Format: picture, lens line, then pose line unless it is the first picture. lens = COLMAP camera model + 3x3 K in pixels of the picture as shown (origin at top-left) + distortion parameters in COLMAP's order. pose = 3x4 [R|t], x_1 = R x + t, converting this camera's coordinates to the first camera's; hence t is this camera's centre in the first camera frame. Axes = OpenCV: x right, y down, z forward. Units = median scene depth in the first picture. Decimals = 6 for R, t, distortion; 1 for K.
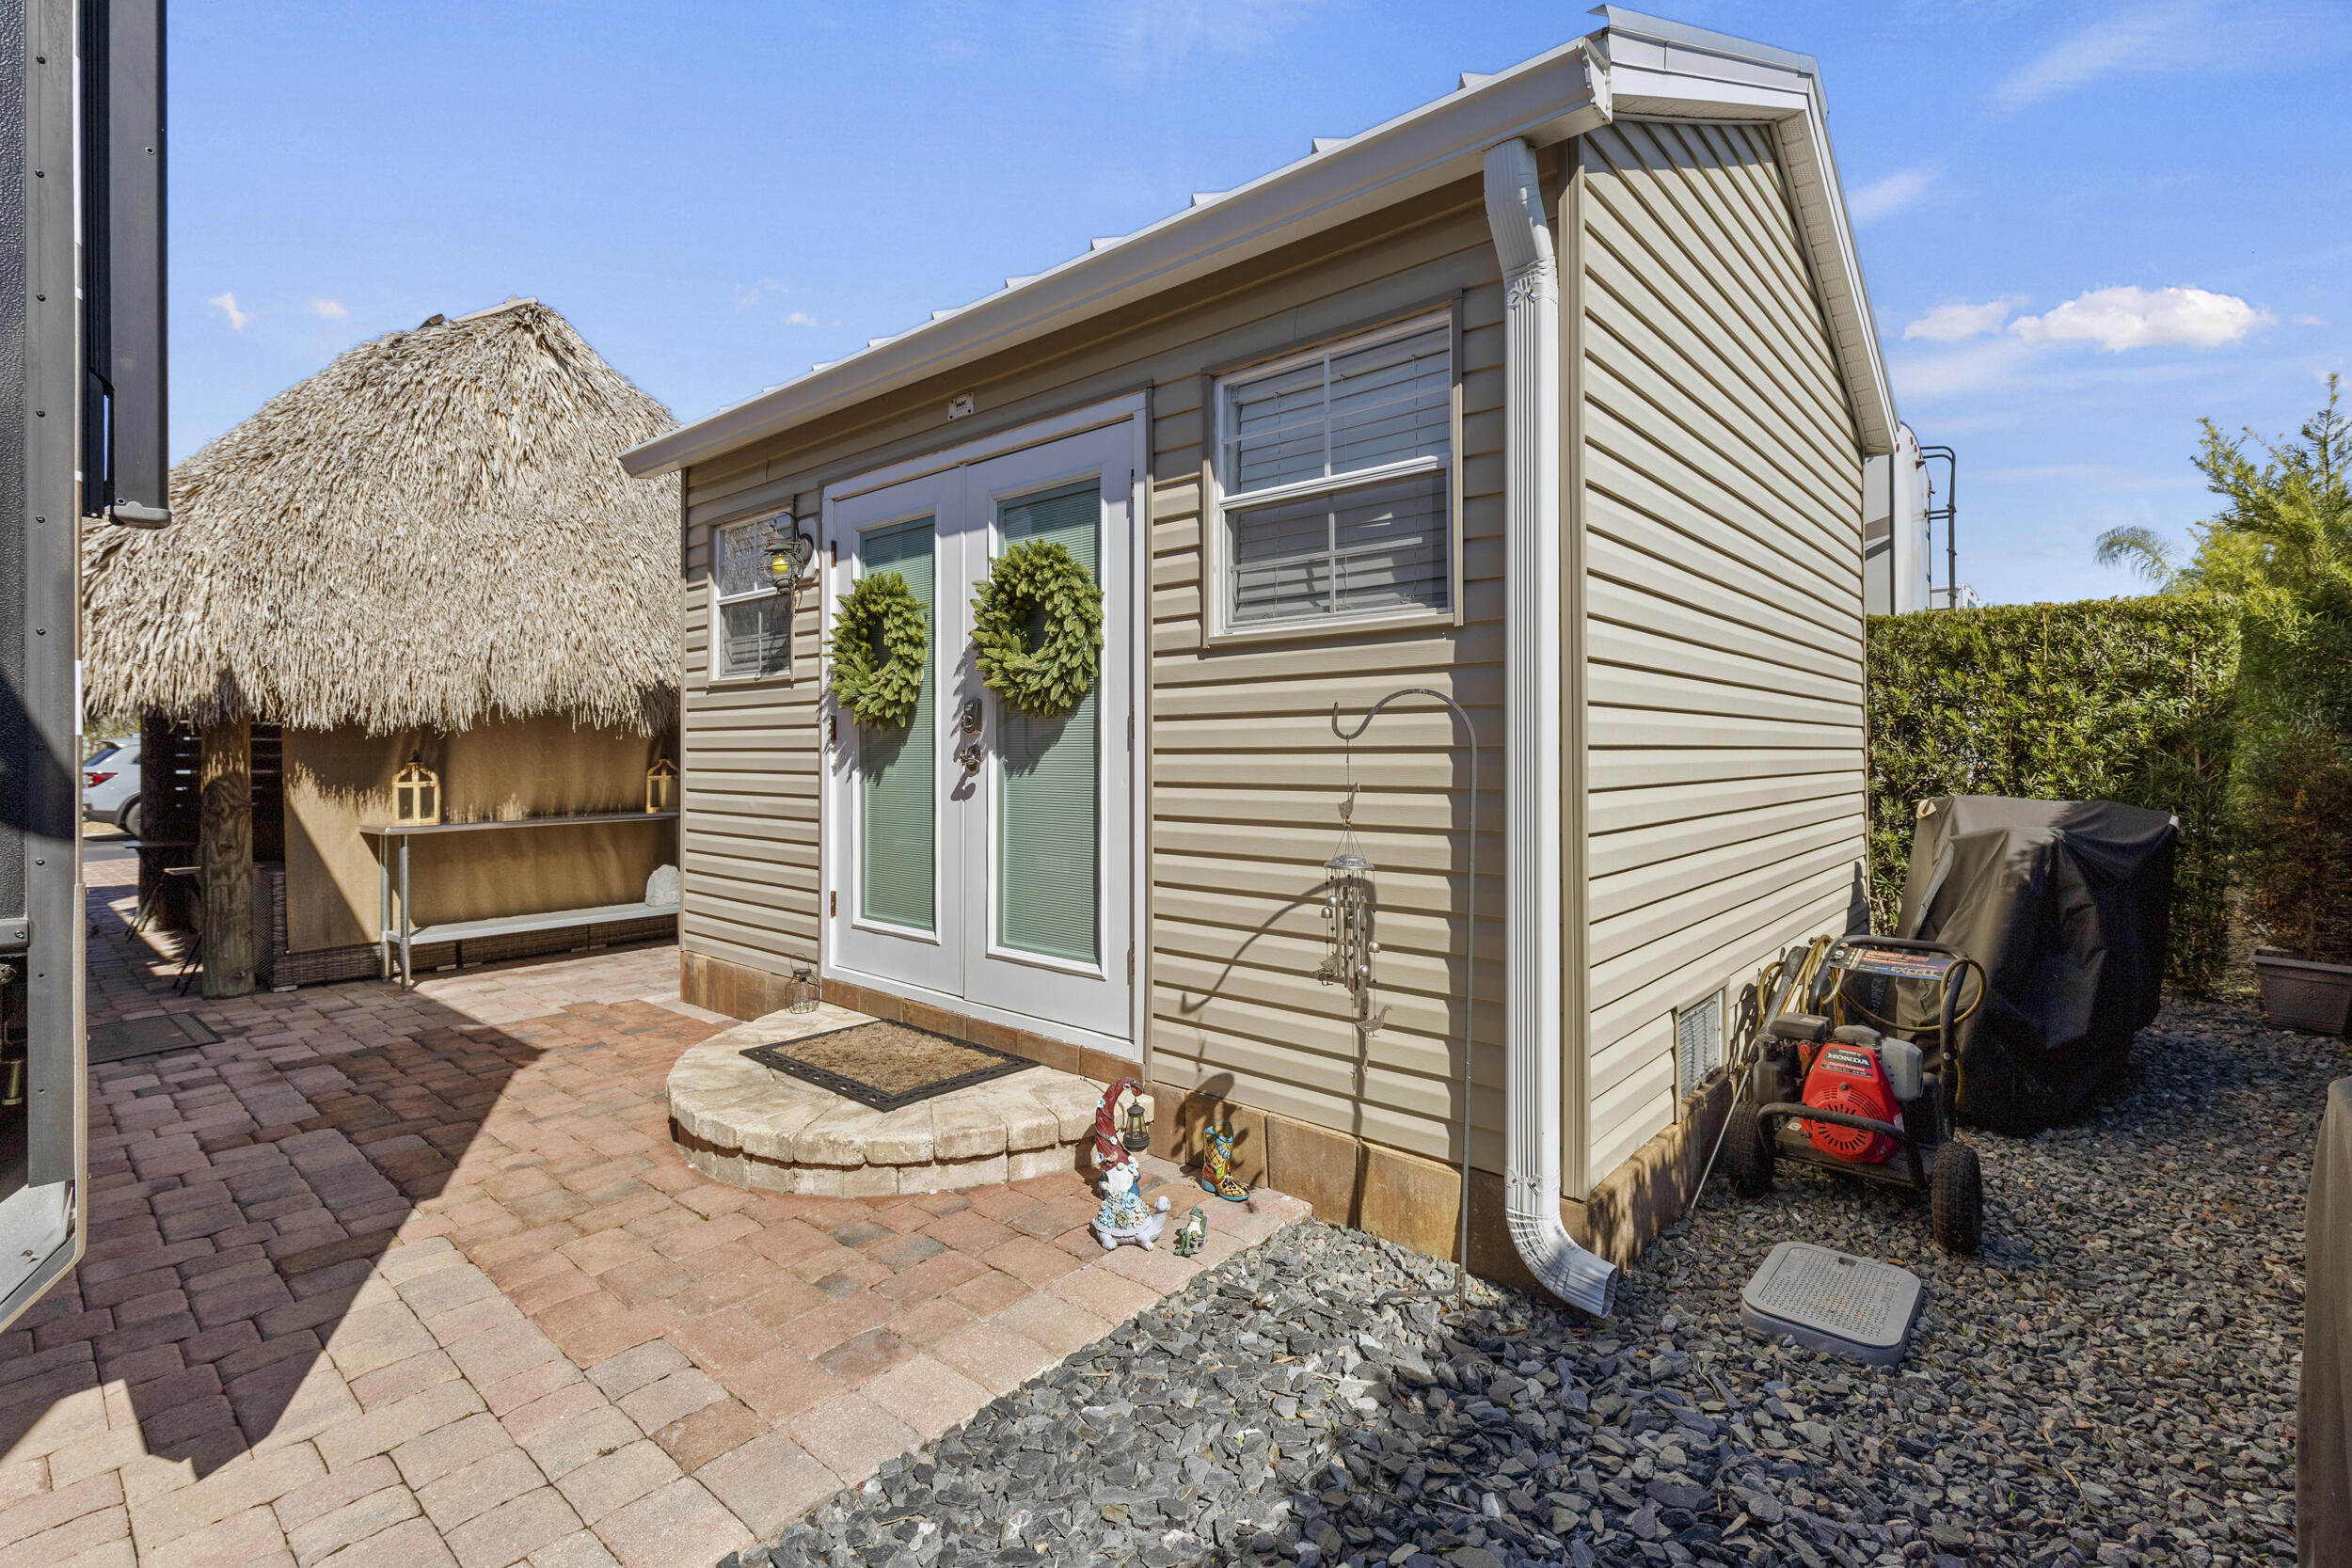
lens RADIAL K [[1070.9, 0, 1214.8], [0, 1070.9, 750.3], [0, 0, 1]] dist [0.001691, -0.000225]
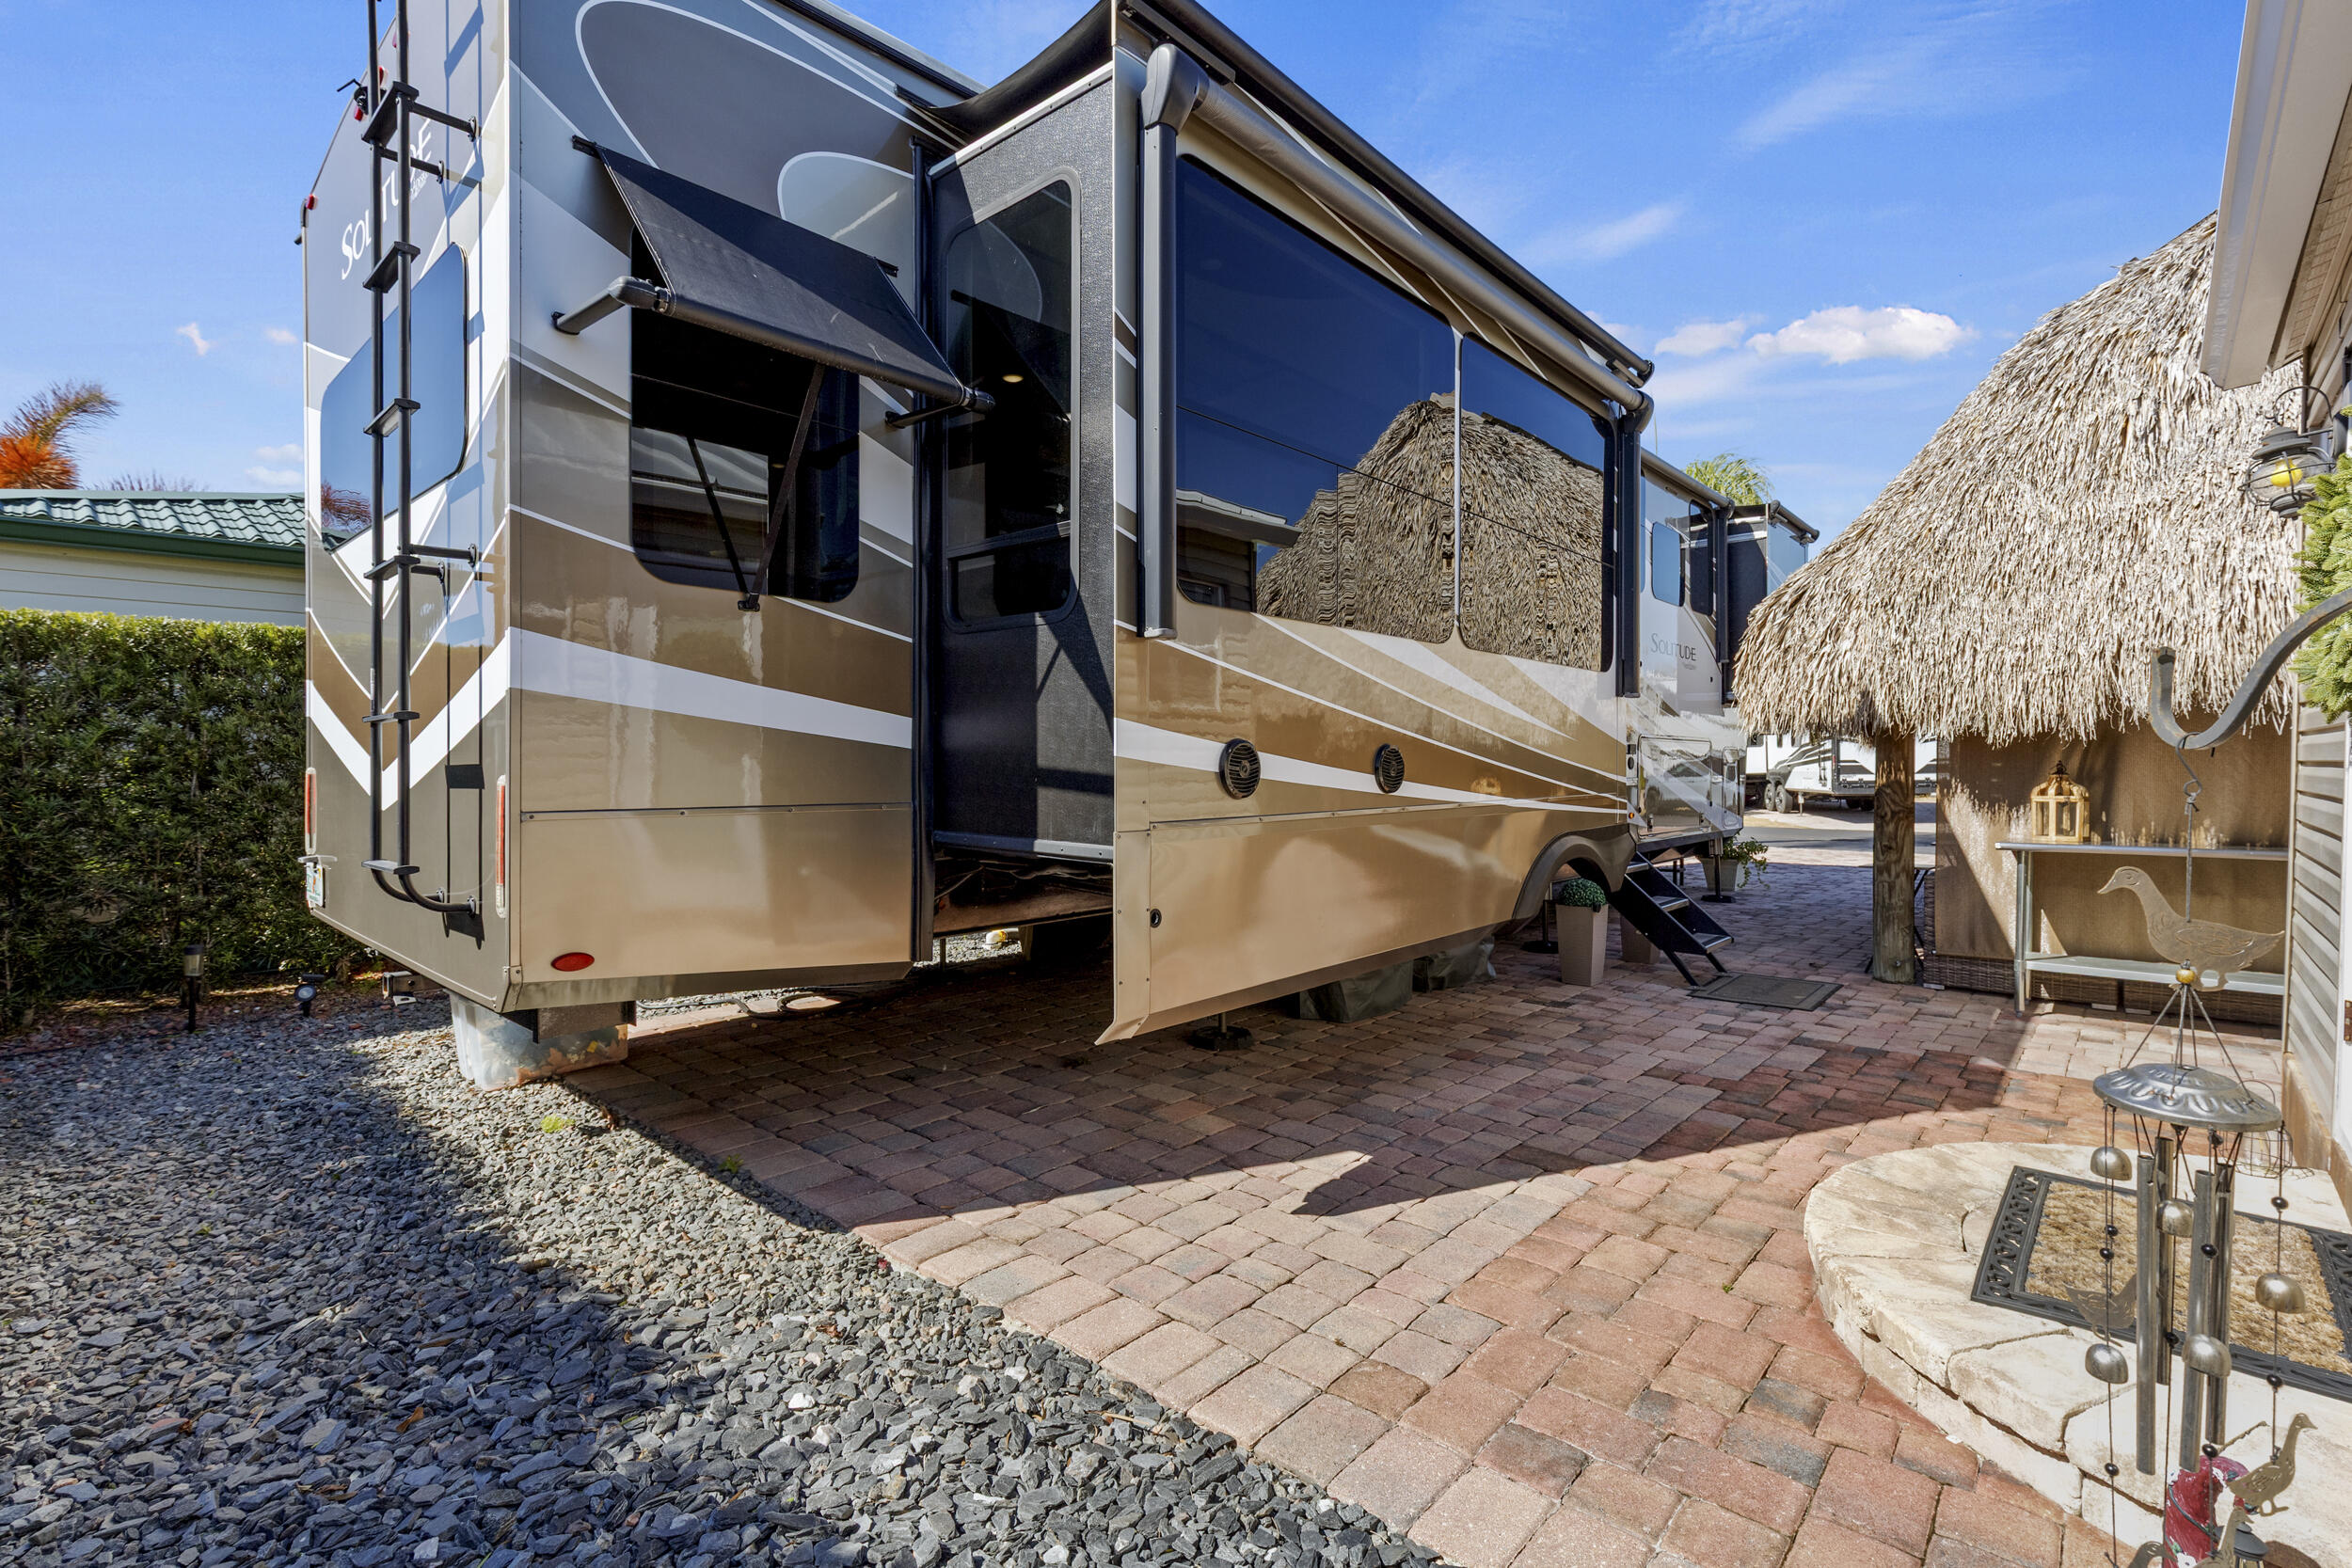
lens RADIAL K [[1070.9, 0, 1170.4], [0, 1070.9, 789.3], [0, 0, 1]] dist [0.001691, -0.000225]
pose [[-0.040109, 0.033288, -0.998641, 0.242035], [-0.003660, 0.999433, 0.033461, -0.004967], [0.999189, 0.004997, -0.039964, 0.325756]]
